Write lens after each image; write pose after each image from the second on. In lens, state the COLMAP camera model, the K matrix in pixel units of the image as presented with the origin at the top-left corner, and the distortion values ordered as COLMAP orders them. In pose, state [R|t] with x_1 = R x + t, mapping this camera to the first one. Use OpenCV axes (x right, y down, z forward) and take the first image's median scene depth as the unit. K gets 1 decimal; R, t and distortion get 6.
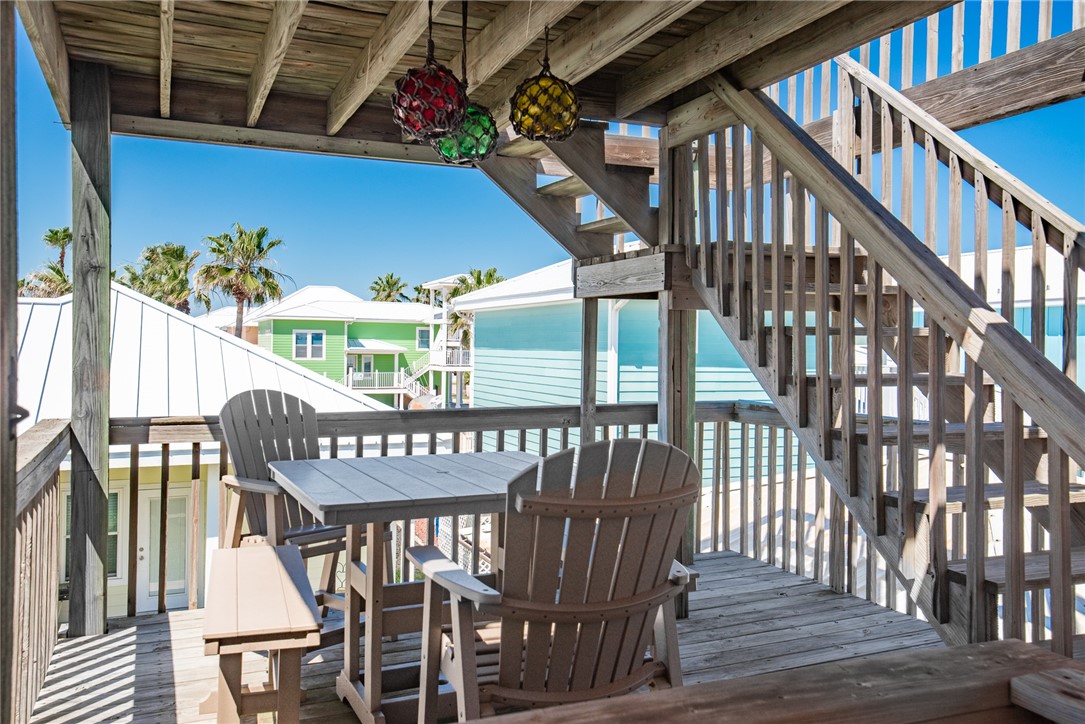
lens RADIAL K [[880.4, 0, 543.1], [0, 880.4, 358.6], [0, 0, 1]] dist [0.043960, -0.000055]
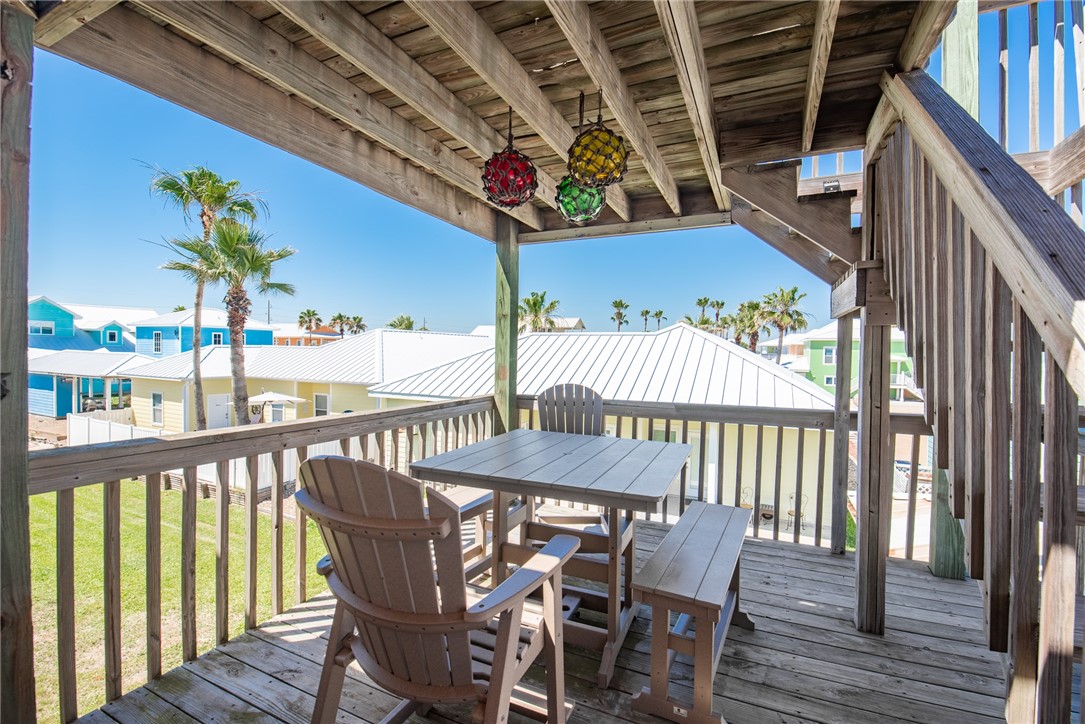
lens RADIAL K [[467.0, 0, 542.5], [0, 467.0, 362.0], [0, 0, 1]] dist [-0.000943, -0.011718]
pose [[0.672478, 0.017809, -0.739903, 0.251214], [-0.018120, 0.999807, 0.007595, -0.009688], [0.739895, 0.008300, 0.672671, 0.319752]]
